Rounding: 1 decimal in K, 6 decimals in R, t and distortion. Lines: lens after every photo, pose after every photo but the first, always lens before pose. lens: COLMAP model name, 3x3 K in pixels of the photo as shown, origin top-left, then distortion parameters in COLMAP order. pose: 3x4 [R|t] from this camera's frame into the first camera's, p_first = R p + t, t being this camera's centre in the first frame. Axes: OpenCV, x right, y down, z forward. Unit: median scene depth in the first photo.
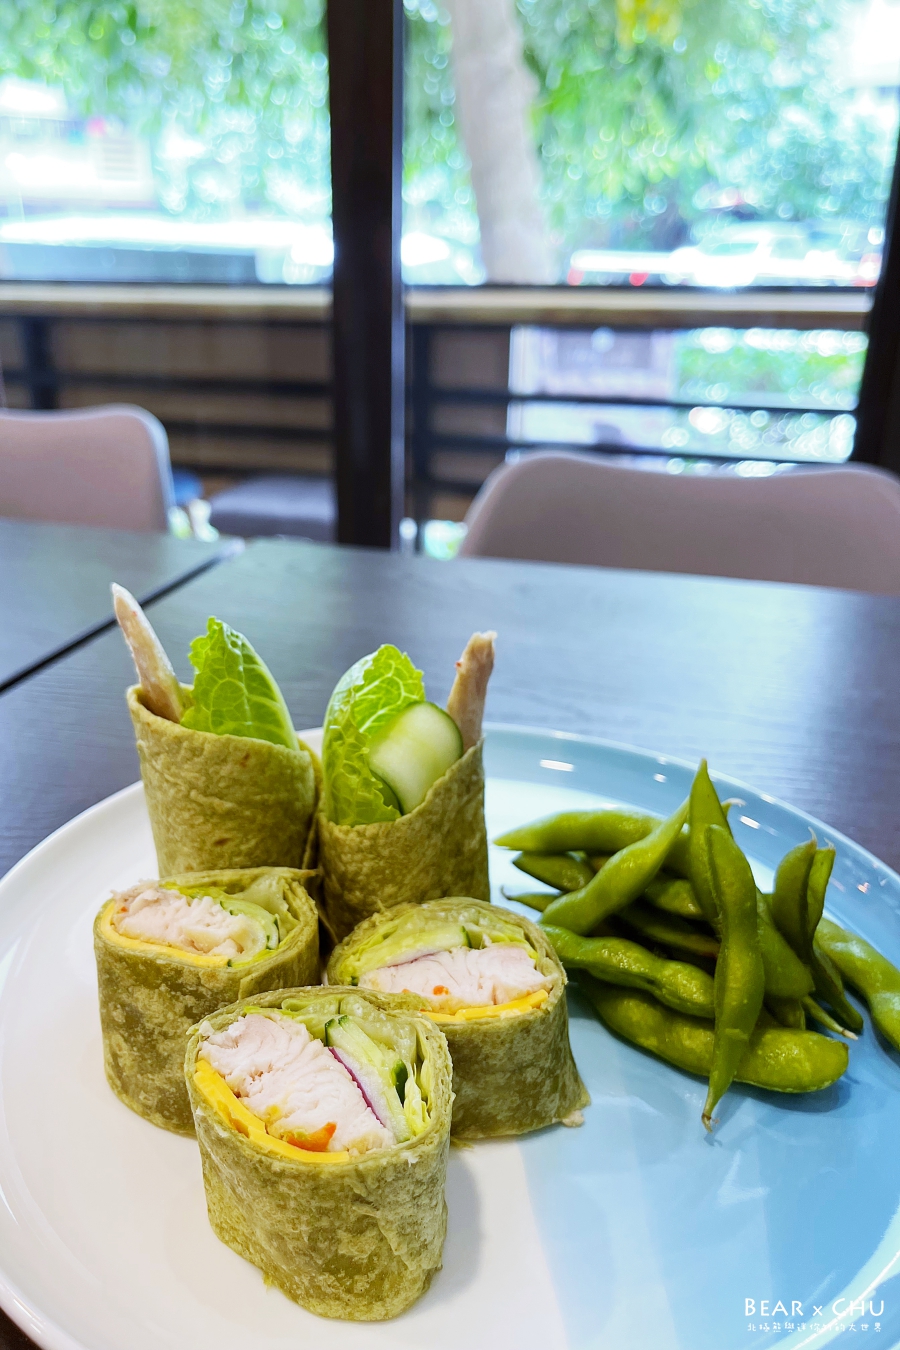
lens RADIAL K [[1051.7, 0, 396.5], [0, 1051.7, 662.9], [0, 0, 1]] dist [0.013845, -0.013768]
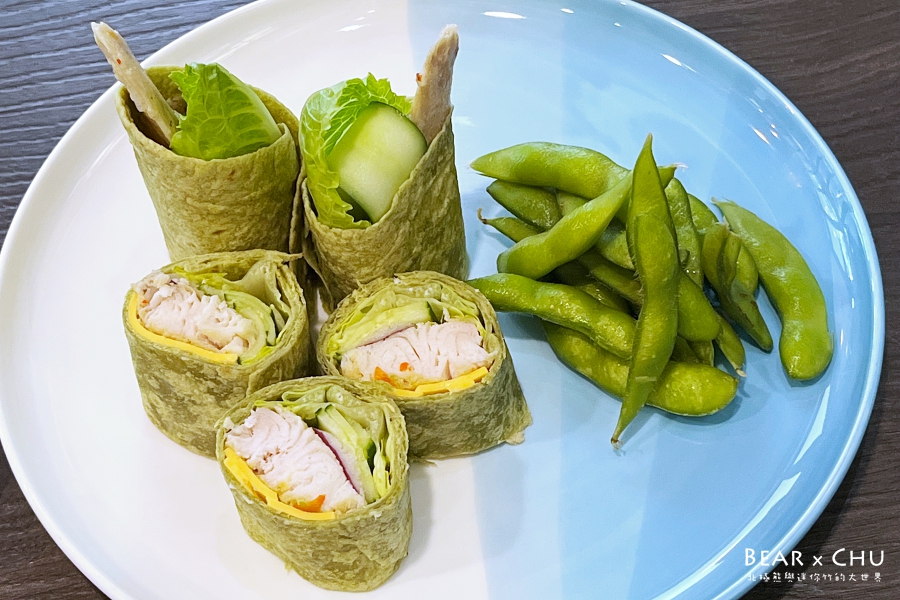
lens RADIAL K [[1813.9, 0, 451.7], [0, 1813.9, 300.4], [0, 0, 1]] dist [0.202285, 0.000000]
pose [[0.999412, -0.027500, -0.020465, 0.139960], [0.034142, 0.852011, 0.522409, -0.874494], [0.003070, -0.522801, 0.852449, -0.805281]]
